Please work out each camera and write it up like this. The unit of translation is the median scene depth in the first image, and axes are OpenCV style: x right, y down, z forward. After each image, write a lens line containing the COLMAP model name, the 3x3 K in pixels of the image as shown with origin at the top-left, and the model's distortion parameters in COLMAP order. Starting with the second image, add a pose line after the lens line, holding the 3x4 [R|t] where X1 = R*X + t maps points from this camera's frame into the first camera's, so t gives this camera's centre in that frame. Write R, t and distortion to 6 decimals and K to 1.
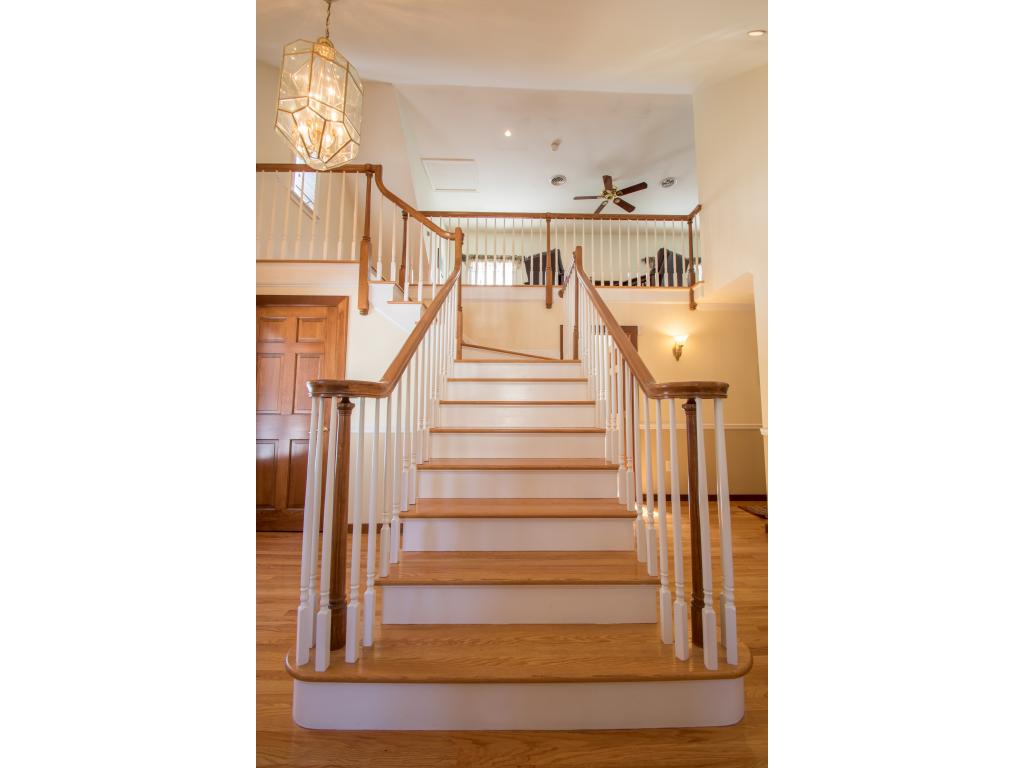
lens RADIAL K [[409.0, 0, 533.3], [0, 409.0, 362.5], [0, 0, 1]] dist [0.000160, 0.000004]
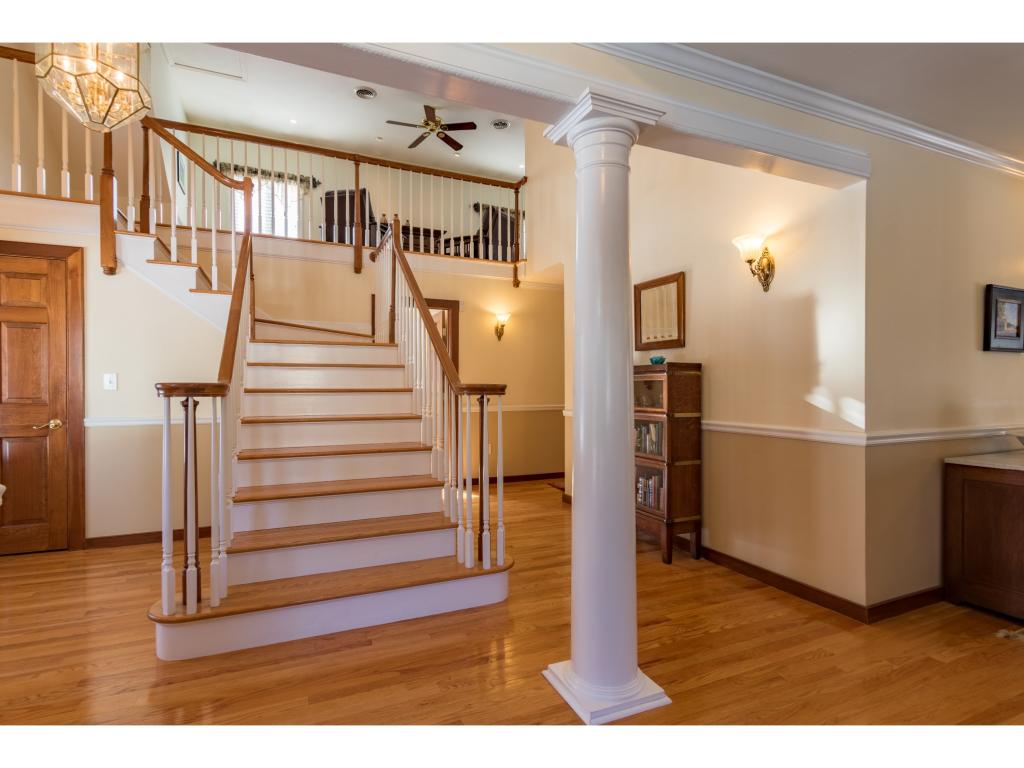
lens RADIAL K [[508.0, 0, 512.0], [0, 508.0, 384.0], [0, 0, 1]] dist [0.001347, -0.000115]
pose [[0.940946, -0.004746, 0.338522, -0.027271], [-0.031618, 0.994300, 0.101824, -0.032980], [-0.337076, -0.106514, 0.935433, -0.167443]]
